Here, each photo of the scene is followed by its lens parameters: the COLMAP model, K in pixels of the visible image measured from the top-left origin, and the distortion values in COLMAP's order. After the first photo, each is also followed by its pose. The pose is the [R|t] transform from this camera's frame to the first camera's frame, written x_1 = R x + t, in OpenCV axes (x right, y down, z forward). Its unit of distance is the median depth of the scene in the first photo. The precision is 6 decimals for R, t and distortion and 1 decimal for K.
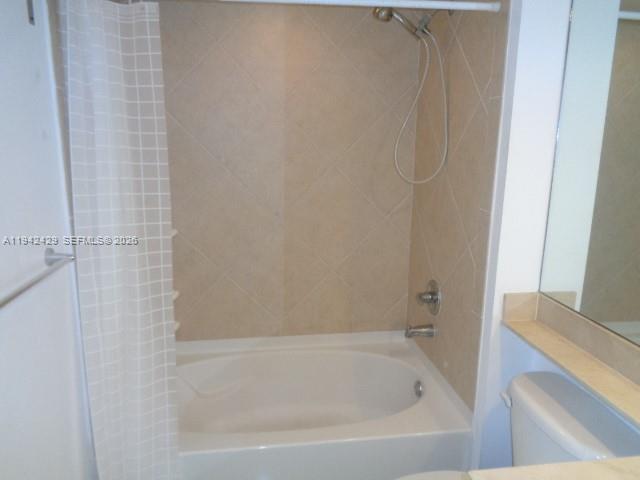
lens RADIAL K [[480.8, 0, 325.4], [0, 480.8, 237.1], [0, 0, 1]] dist [0.003413, 0.012509]
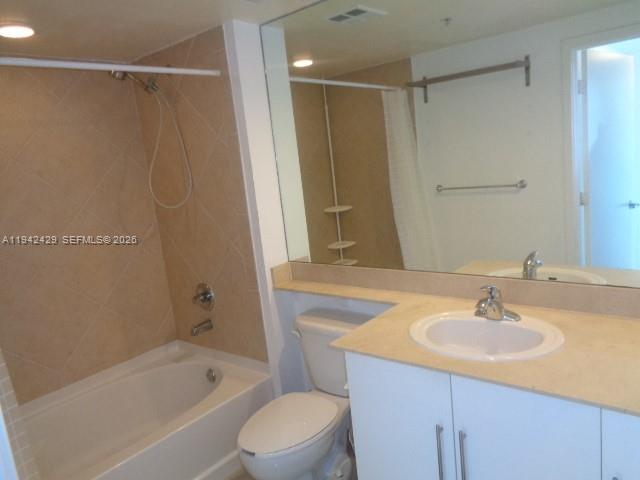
lens RADIAL K [[480.8, 0, 325.4], [0, 480.8, 237.1], [0, 0, 1]] dist [0.003413, 0.012509]
pose [[0.747091, -0.214313, 0.629226, -0.330396], [0.257256, 0.966055, 0.023592, 0.032307], [-0.612923, 0.144246, 0.776864, -0.186621]]
